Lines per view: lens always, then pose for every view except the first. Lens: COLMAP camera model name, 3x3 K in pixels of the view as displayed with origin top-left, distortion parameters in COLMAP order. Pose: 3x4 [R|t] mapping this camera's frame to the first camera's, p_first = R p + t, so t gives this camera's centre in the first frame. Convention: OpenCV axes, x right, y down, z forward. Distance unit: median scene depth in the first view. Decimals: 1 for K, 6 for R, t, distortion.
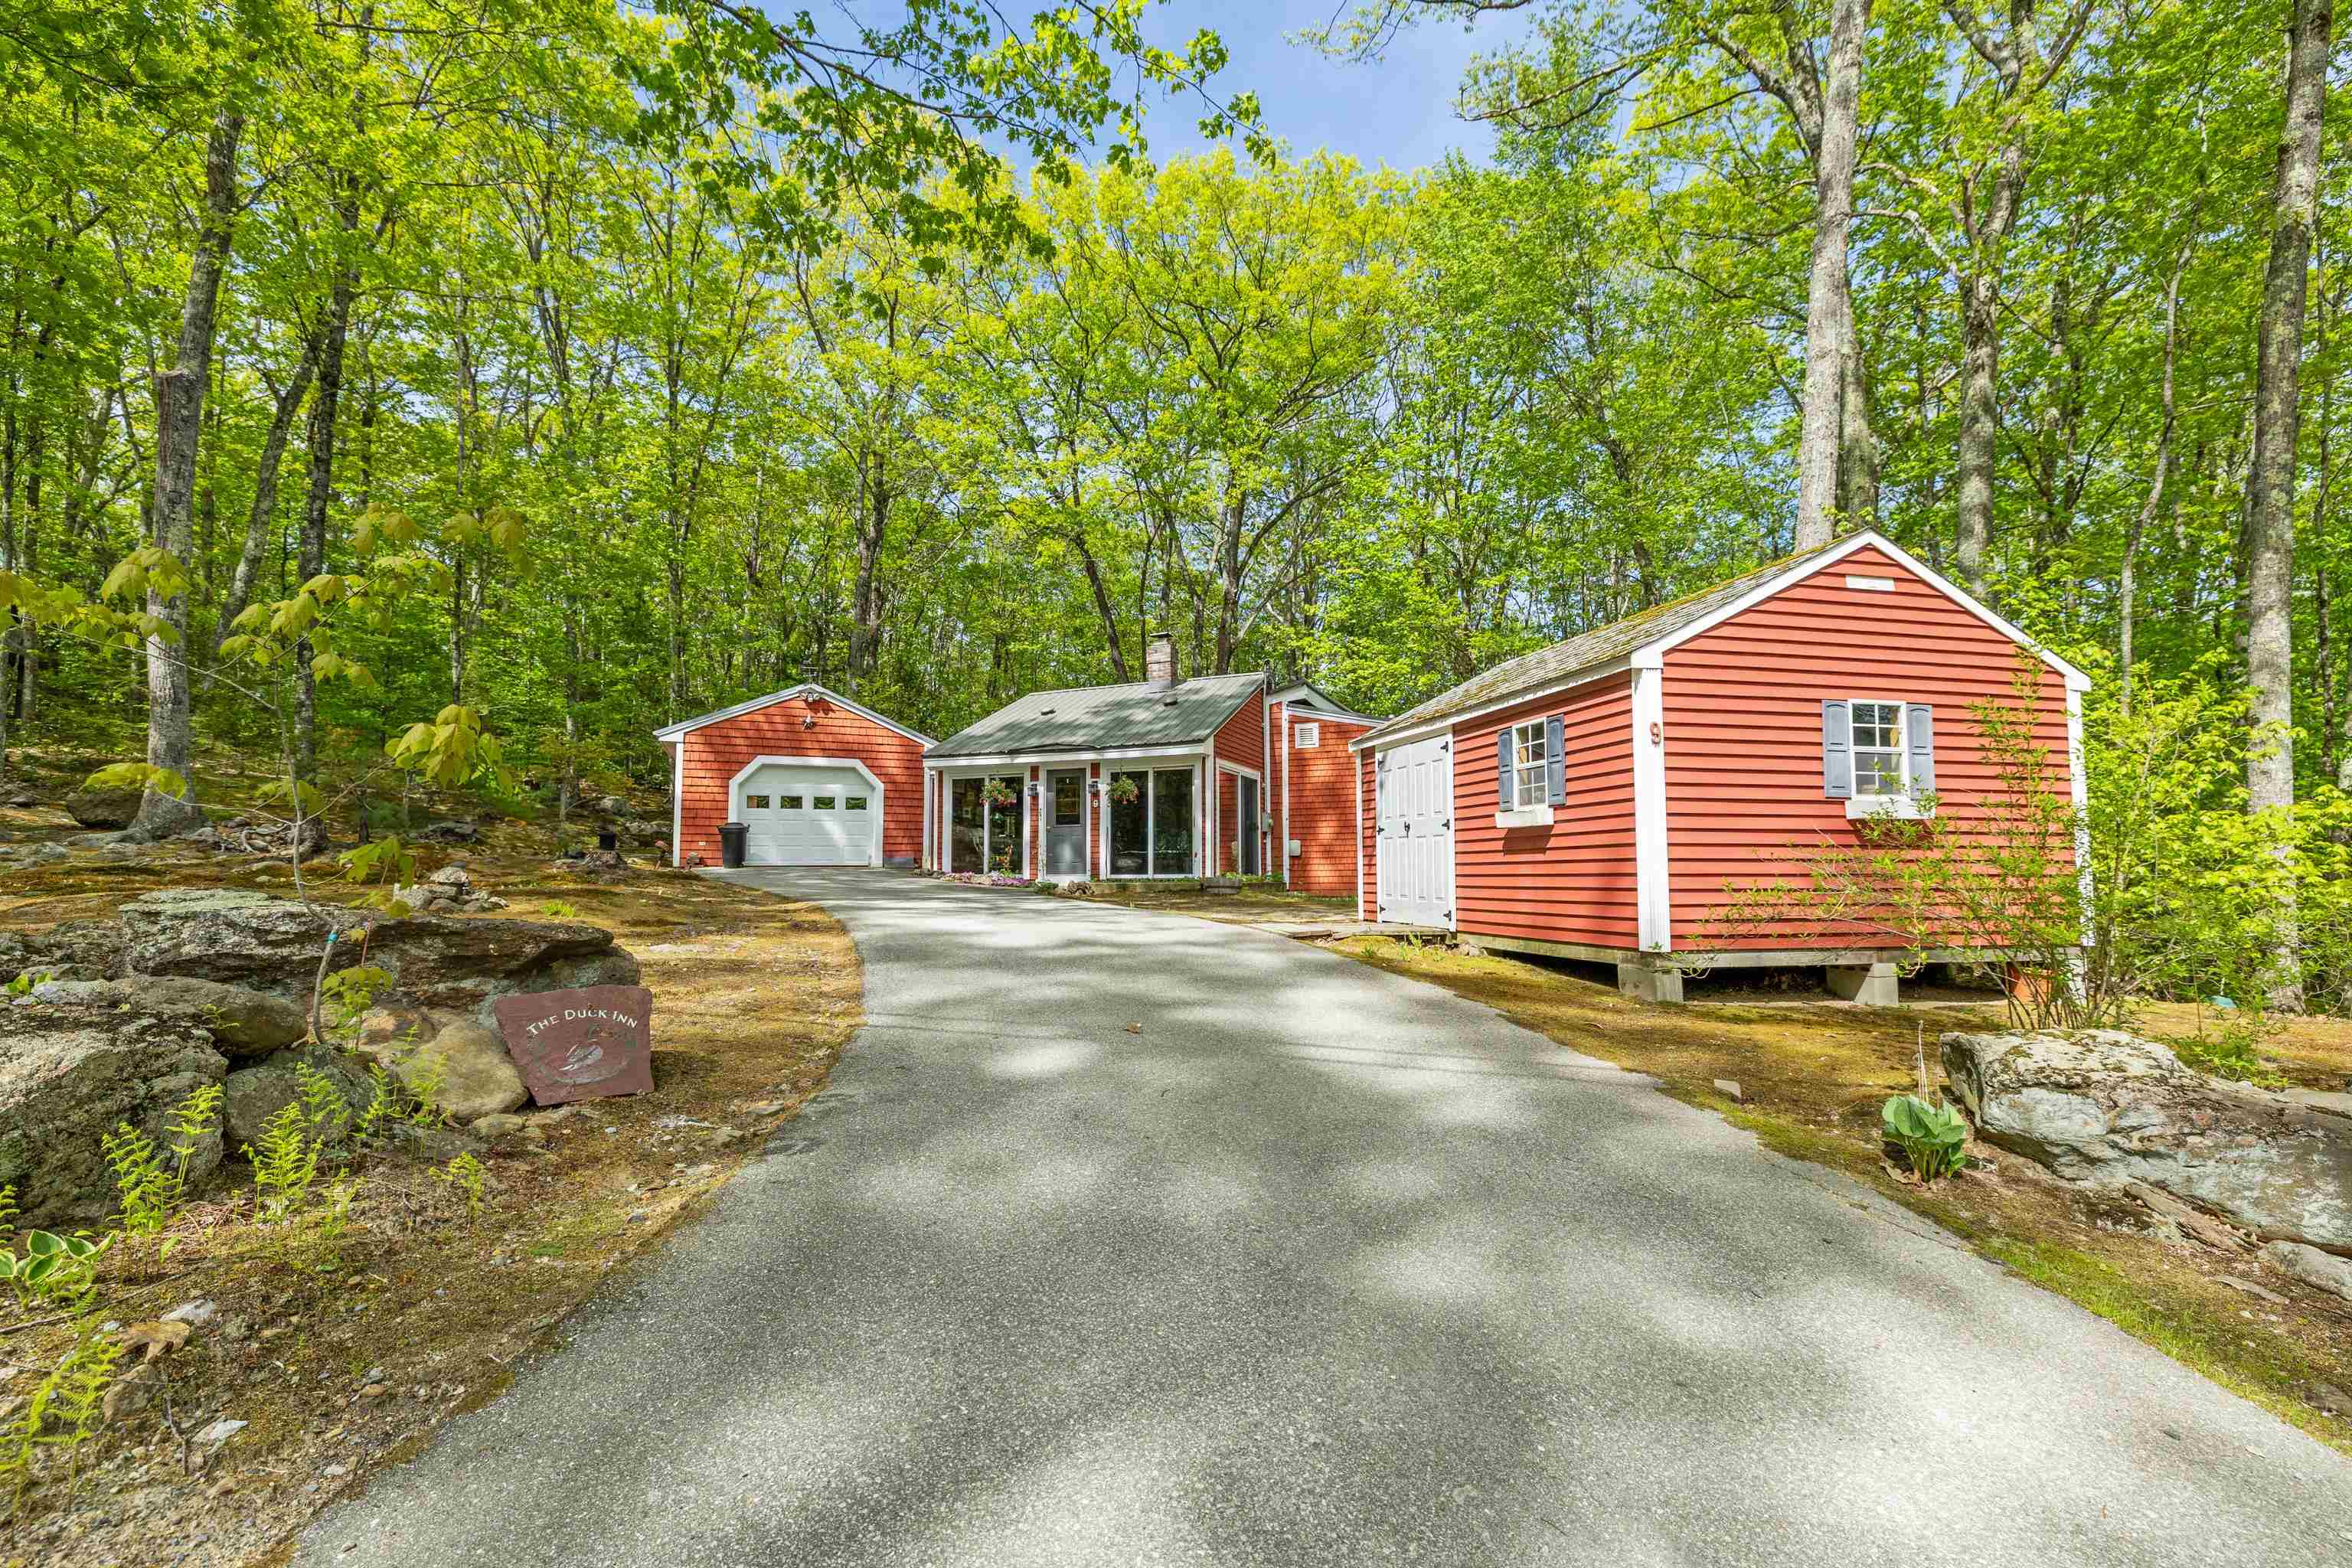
lens RADIAL K [[1028.3, 0, 1176.0], [0, 1028.3, 784.0], [0, 0, 1]] dist [0.000743, -0.000017]
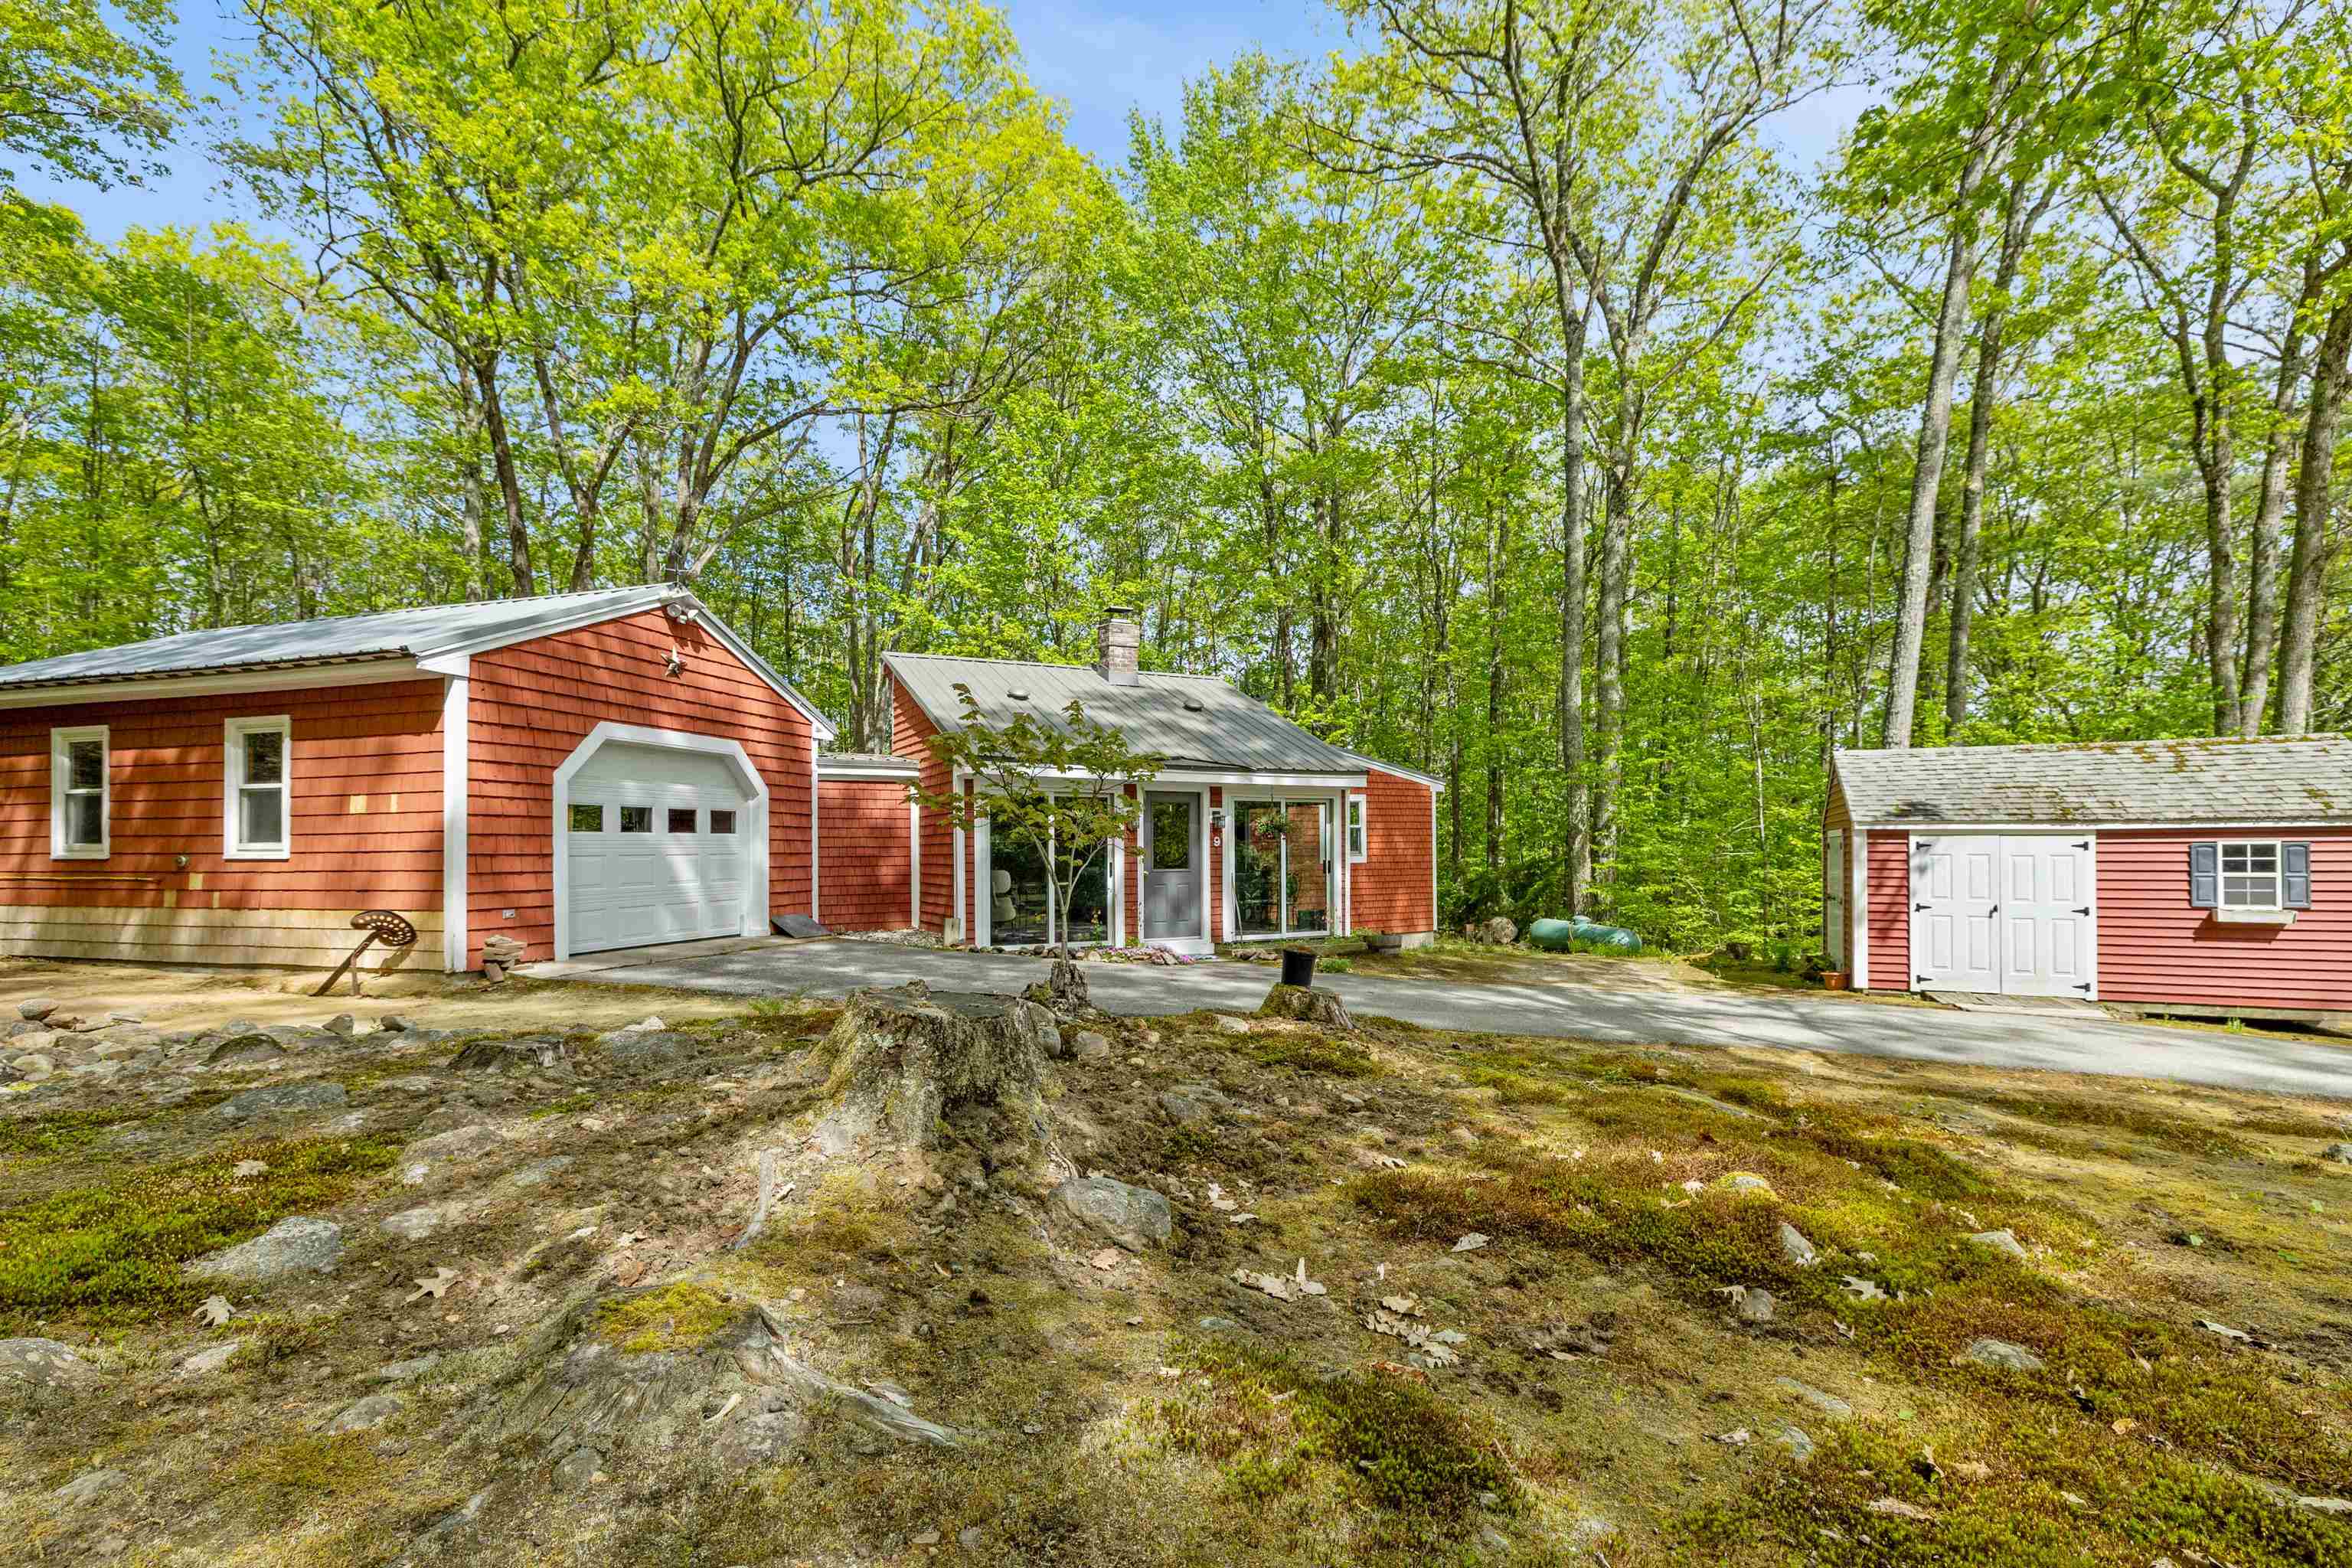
lens RADIAL K [[1065.2, 0, 1168.9], [0, 1065.2, 835.9], [0, 0, 1]] dist [-0.002078, -0.000241]
pose [[0.628986, 0.011801, 0.777327, -0.687086], [-0.066411, 0.997045, 0.038600, -0.012571], [-0.774575, -0.075902, 0.627911, 0.531911]]
